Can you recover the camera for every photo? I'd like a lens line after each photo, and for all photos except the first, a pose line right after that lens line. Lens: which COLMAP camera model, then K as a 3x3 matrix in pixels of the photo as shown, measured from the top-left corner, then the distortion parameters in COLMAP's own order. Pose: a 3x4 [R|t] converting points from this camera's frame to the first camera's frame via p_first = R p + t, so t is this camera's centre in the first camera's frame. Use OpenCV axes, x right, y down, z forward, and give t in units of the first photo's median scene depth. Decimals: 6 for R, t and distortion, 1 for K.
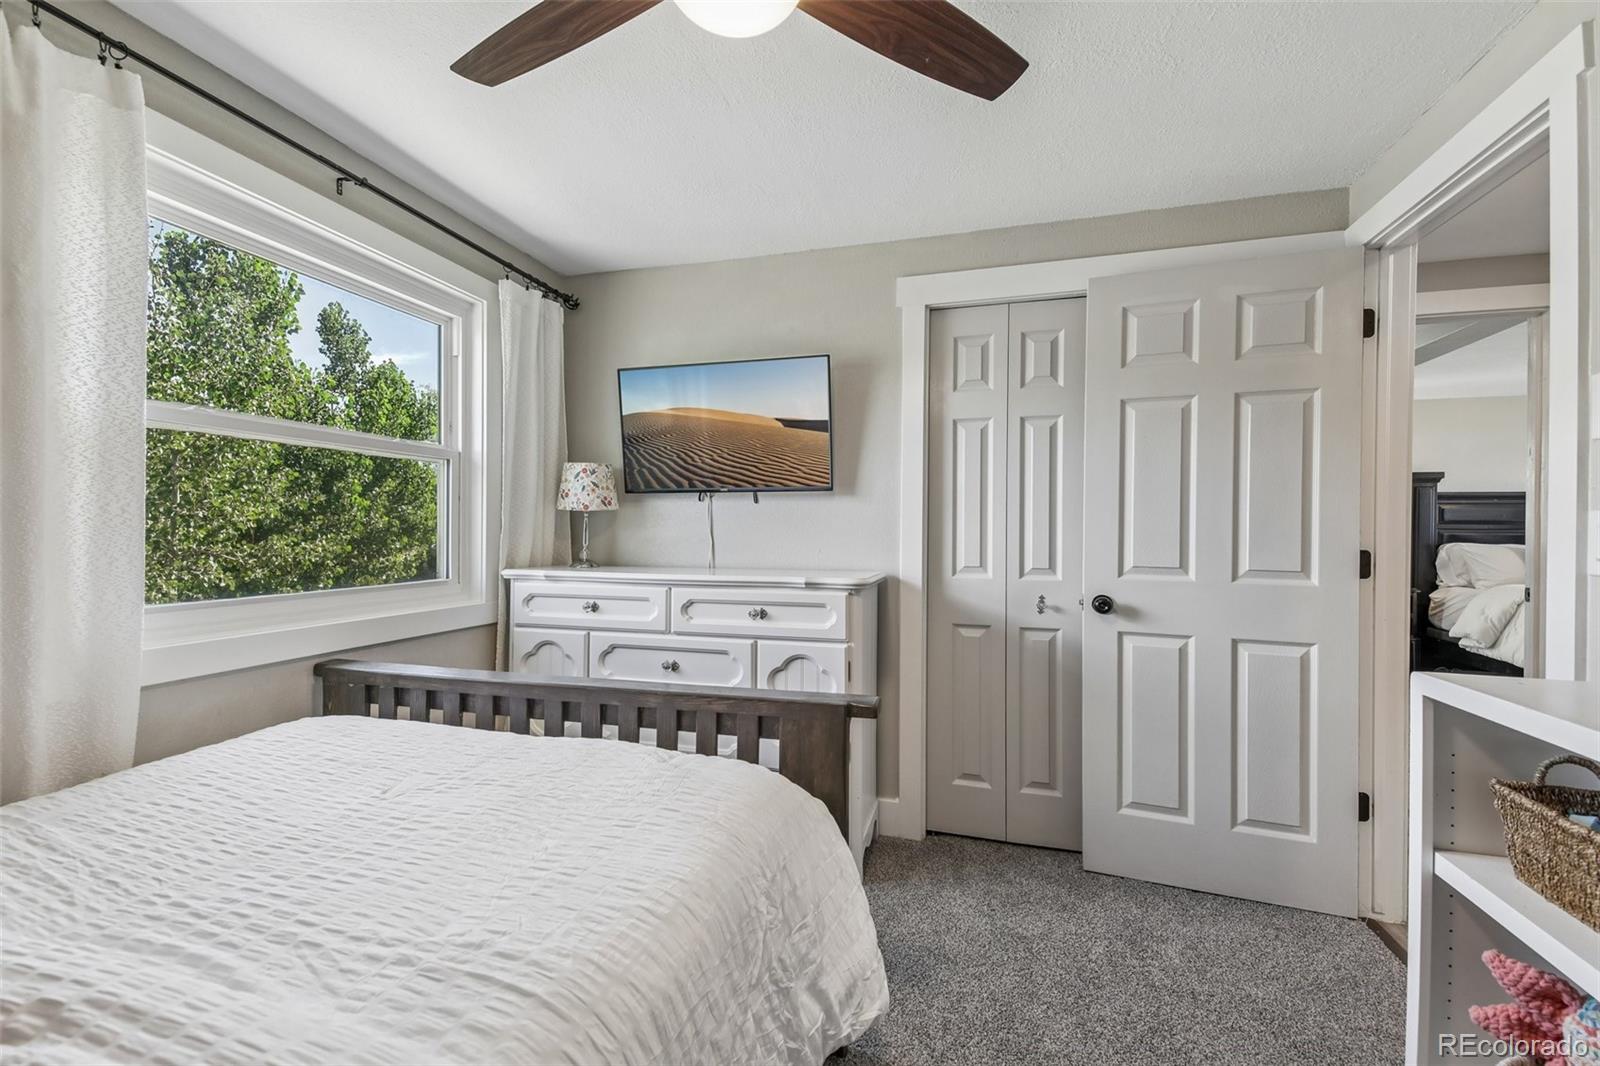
lens RADIAL K [[675.4, 0, 791.5], [0, 675.4, 527.2], [0, 0, 1]] dist [0.045918, -0.020586]
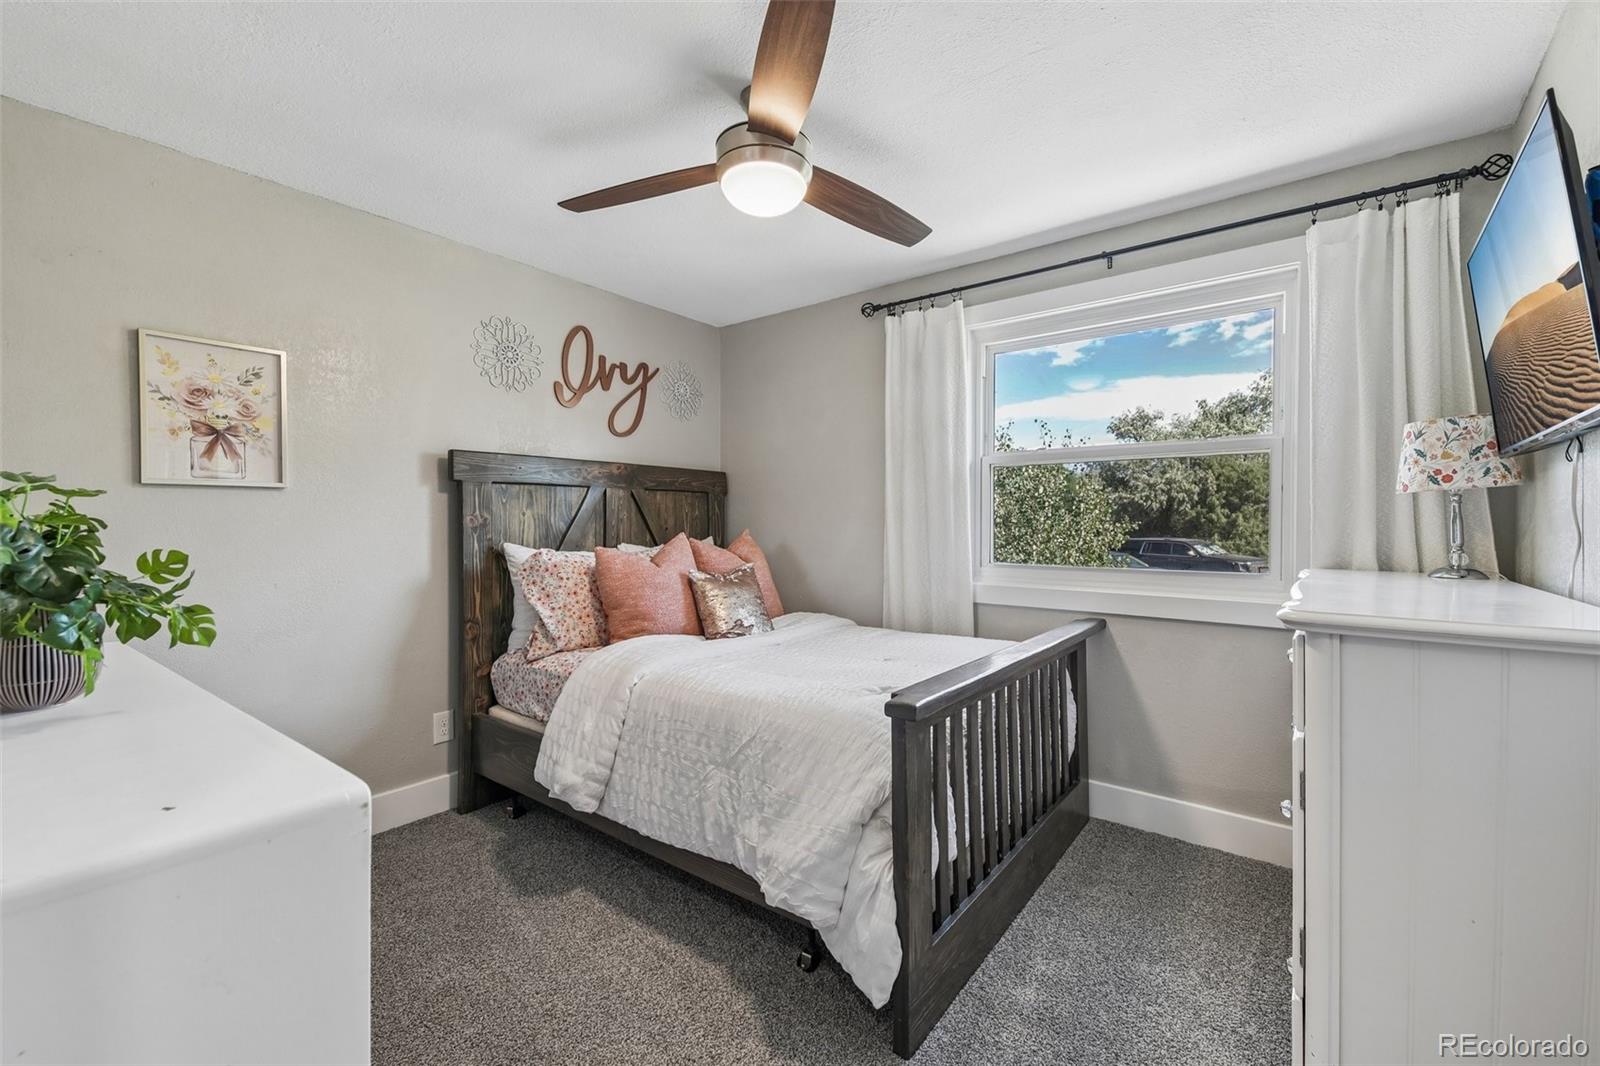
lens RADIAL K [[675.4, 0, 791.5], [0, 675.4, 527.2], [0, 0, 1]] dist [0.045918, -0.020586]
pose [[-0.369166, -0.003112, -0.929358, 0.567513], [-0.001849, 0.999995, -0.002614, 0.012856], [0.929362, 0.000753, -0.369170, 0.670367]]
